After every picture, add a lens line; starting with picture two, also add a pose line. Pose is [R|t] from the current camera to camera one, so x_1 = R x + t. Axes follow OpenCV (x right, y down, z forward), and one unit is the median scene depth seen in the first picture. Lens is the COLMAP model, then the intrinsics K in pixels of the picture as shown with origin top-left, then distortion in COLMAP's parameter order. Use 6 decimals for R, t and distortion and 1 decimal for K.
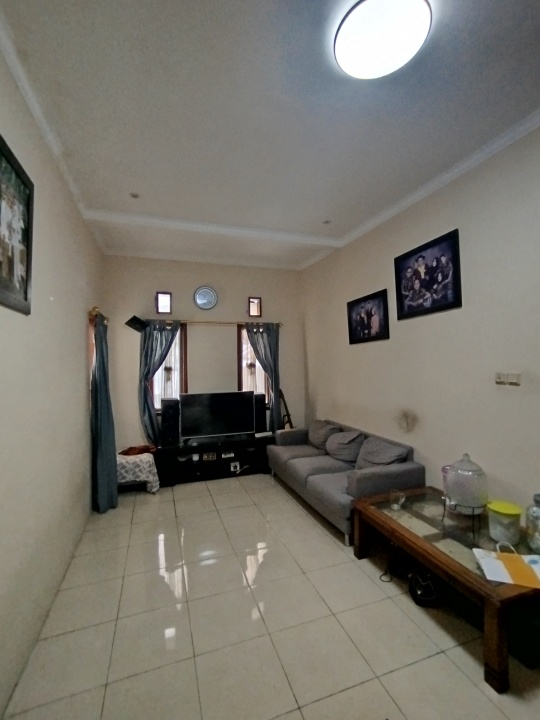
lens RADIAL K [[328.0, 0, 269.1], [0, 328.0, 355.1], [0, 0, 1]] dist [-0.004114, -0.000188]
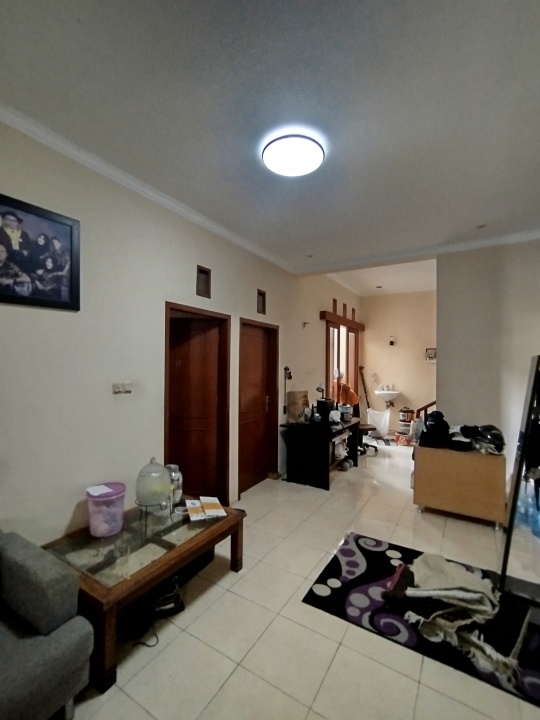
lens RADIAL K [[328.0, 0, 267.0], [0, 328.0, 363.7], [0, 0, 1]] dist [-0.004114, -0.000188]
pose [[-0.637277, 0.018698, 0.770408, -0.387498], [-0.005535, 0.999569, -0.028839, 0.014554], [-0.770615, -0.022643, -0.636899, 1.099629]]
